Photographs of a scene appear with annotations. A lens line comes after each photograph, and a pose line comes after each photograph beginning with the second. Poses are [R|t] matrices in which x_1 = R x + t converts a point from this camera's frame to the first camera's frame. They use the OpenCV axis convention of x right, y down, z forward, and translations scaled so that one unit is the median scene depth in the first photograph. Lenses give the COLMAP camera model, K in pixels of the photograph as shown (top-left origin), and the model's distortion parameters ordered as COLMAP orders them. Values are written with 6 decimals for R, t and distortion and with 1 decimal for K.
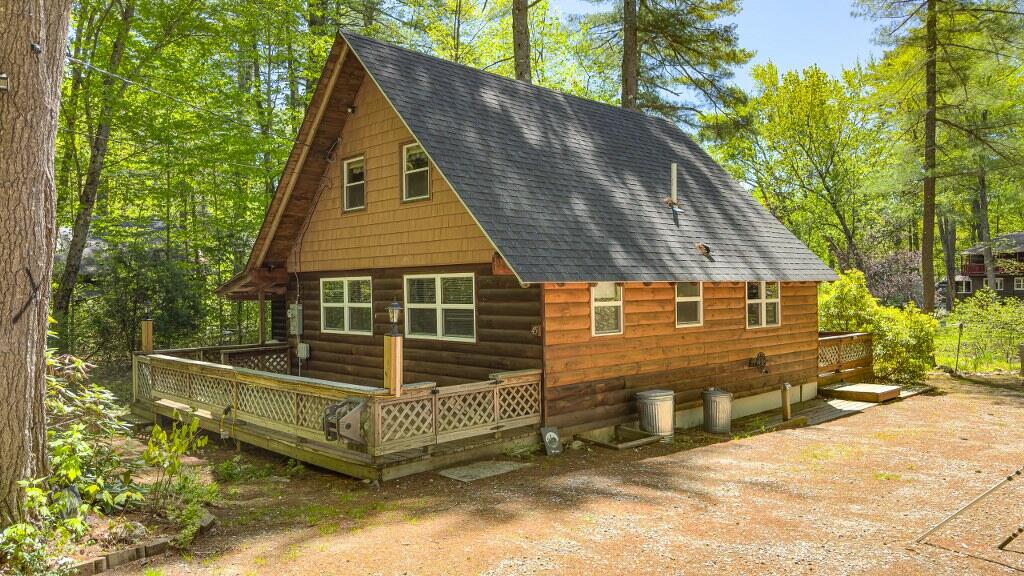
lens RADIAL K [[804.8, 0, 512.0], [0, 804.8, 288.0], [0, 0, 1]] dist [-0.002783, -0.001299]
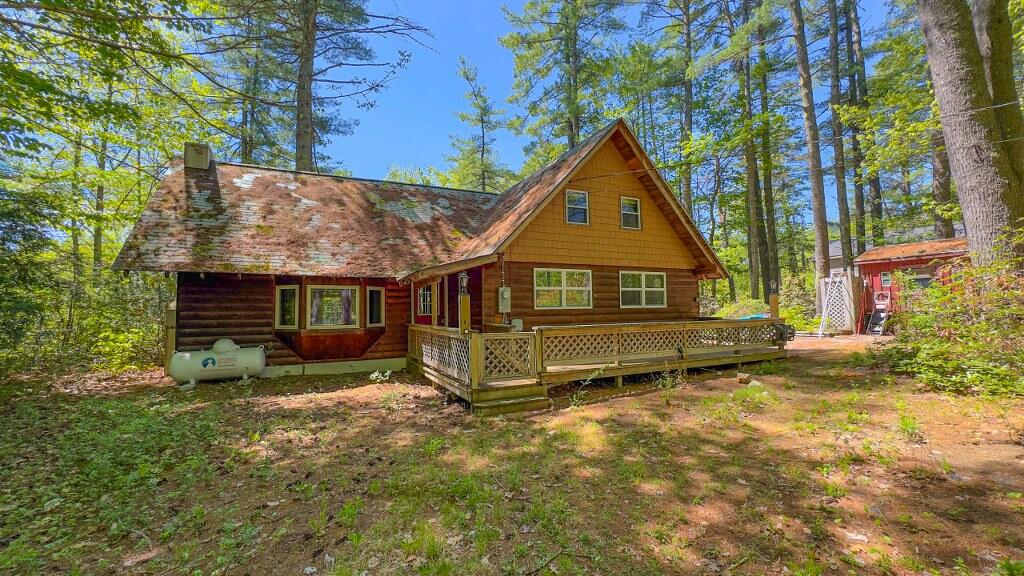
lens RADIAL K [[400.7, 0, 512.0], [0, 400.7, 288.0], [0, 0, 1]] dist [-0.000129, -0.000011]
pose [[0.289457, -0.009602, 0.957143, -0.997467], [-0.028599, 0.999417, 0.018675, 0.010557], [-0.956764, -0.032779, 0.289013, 0.980054]]
